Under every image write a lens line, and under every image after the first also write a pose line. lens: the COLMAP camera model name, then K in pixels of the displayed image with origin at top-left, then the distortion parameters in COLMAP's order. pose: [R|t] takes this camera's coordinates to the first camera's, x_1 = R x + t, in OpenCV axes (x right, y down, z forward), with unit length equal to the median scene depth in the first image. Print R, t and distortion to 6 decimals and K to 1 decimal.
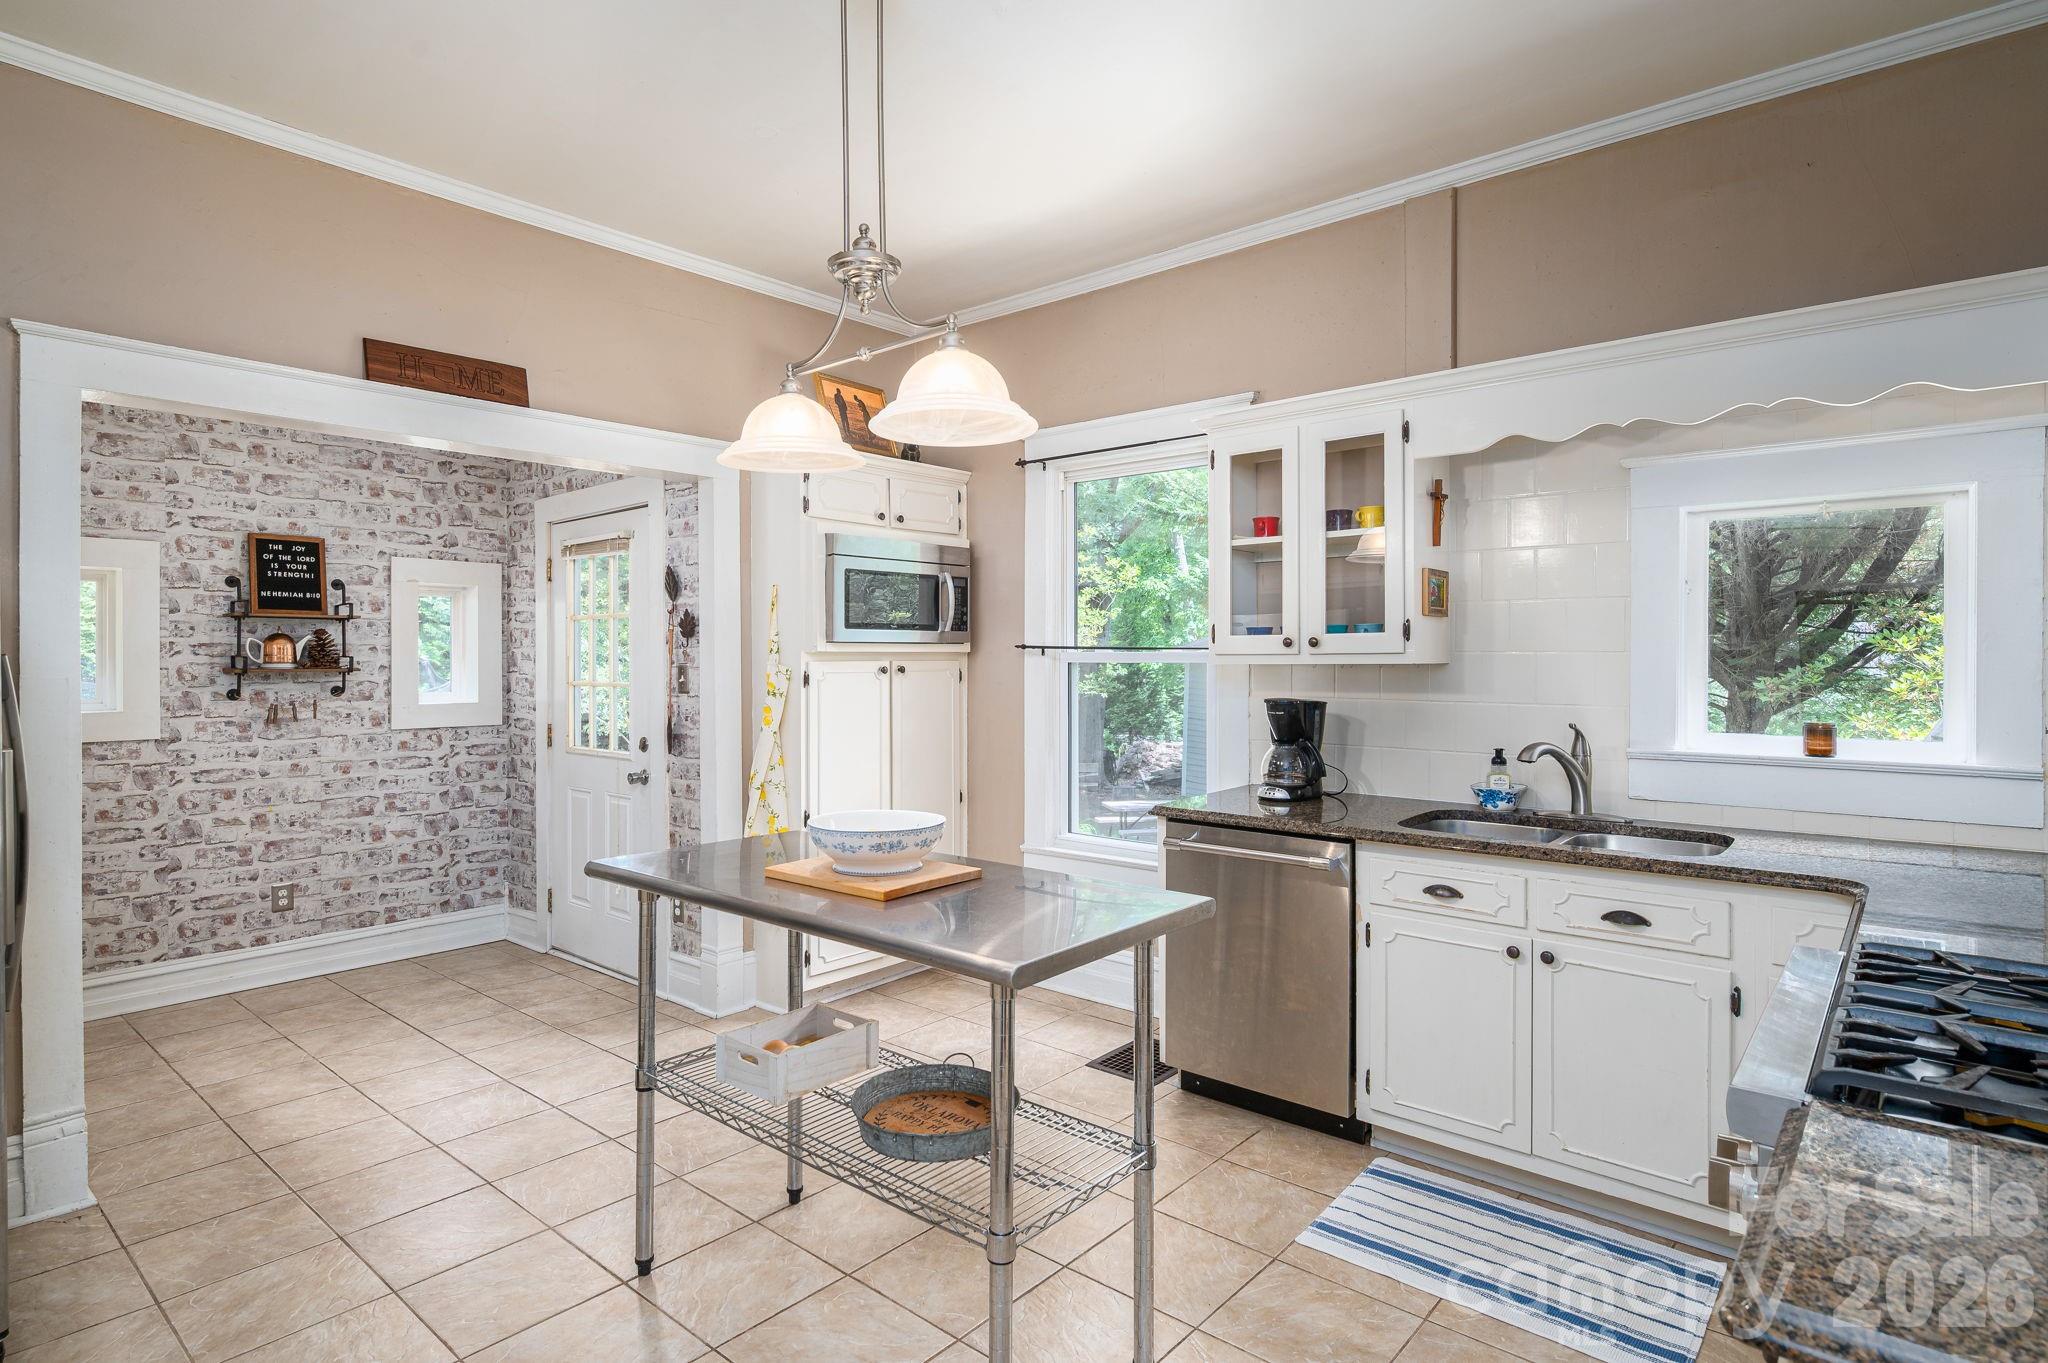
lens RADIAL K [[1069.5, 0, 1030.7], [0, 1069.5, 667.3], [0, 0, 1]] dist [-0.006398, 0.000940]
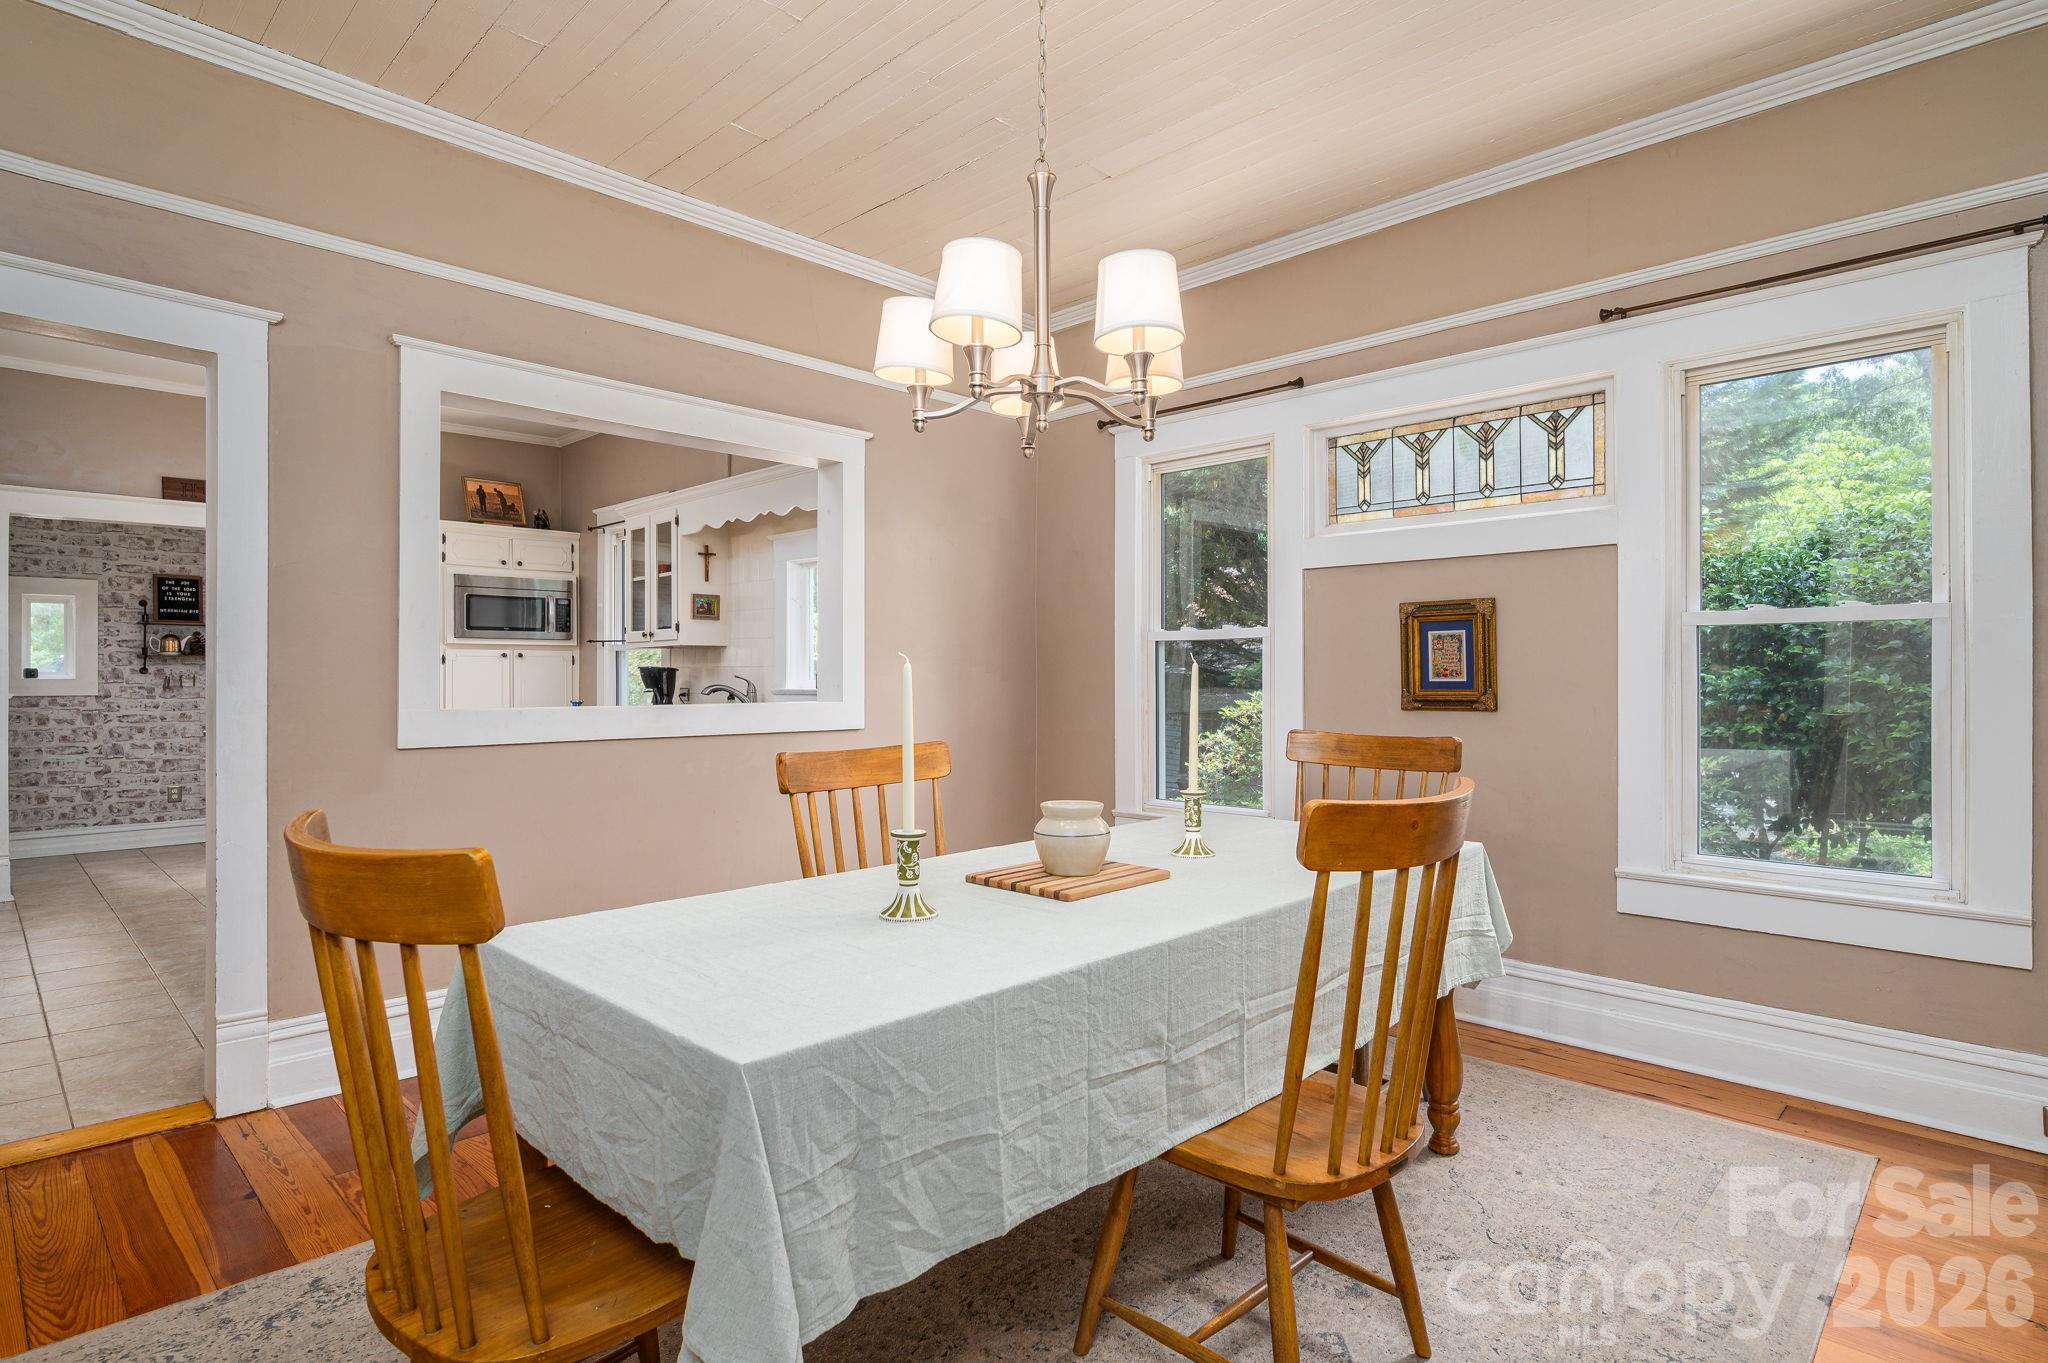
lens RADIAL K [[1069.5, 0, 1017.8], [0, 1069.5, 682.8], [0, 0, 1]] dist [-0.006398, 0.000940]
pose [[0.996747, 0.002188, -0.080568, 0.764111], [-0.002337, 0.999996, -0.001752, 0.044894], [0.080564, 0.001934, 0.996748, -0.564423]]
